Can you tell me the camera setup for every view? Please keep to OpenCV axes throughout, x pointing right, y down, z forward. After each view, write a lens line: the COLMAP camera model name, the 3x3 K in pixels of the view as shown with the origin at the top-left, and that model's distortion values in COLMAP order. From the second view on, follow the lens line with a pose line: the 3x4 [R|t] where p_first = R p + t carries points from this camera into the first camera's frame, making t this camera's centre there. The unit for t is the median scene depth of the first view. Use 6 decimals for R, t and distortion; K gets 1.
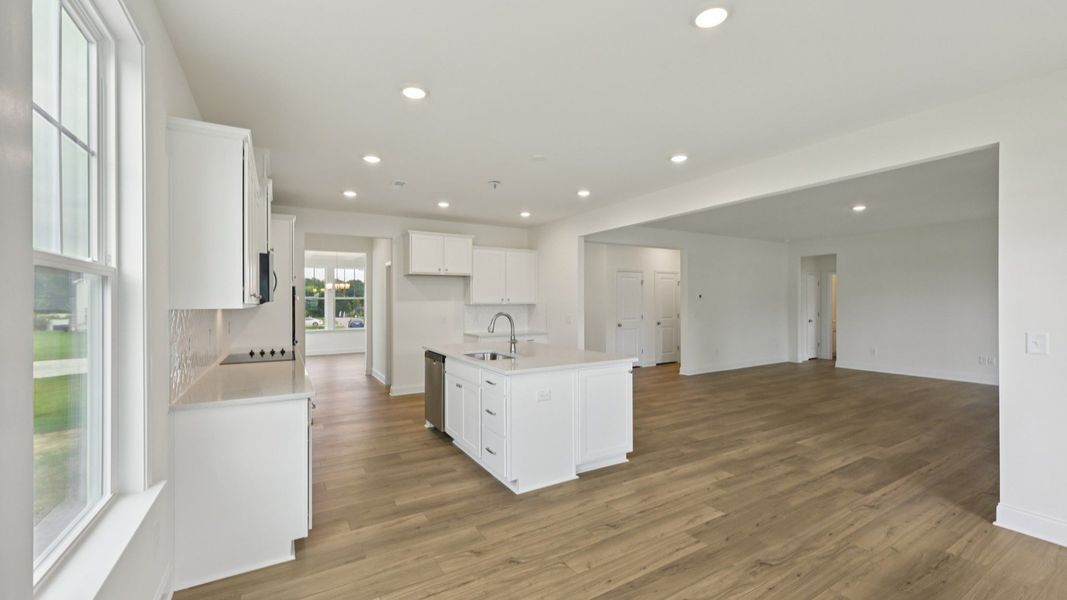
lens RADIAL K [[427.6, 0, 531.0], [0, 427.6, 301.4], [0, 0, 1]] dist [0.000560, -0.000078]
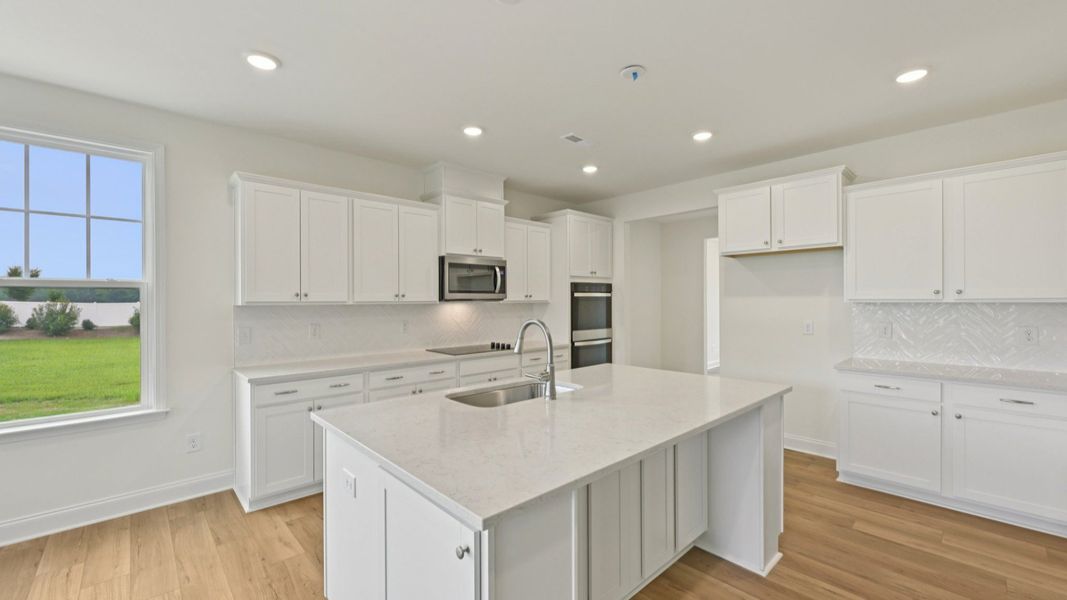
lens RADIAL K [[427.6, 0, 531.0], [0, 427.6, 301.4], [0, 0, 1]] dist [0.000560, -0.000078]
pose [[0.212867, 0.005090, -0.977068, 0.294233], [0.005870, 0.999962, 0.006488, 0.000272], [0.977064, -0.007116, 0.212829, 0.566864]]
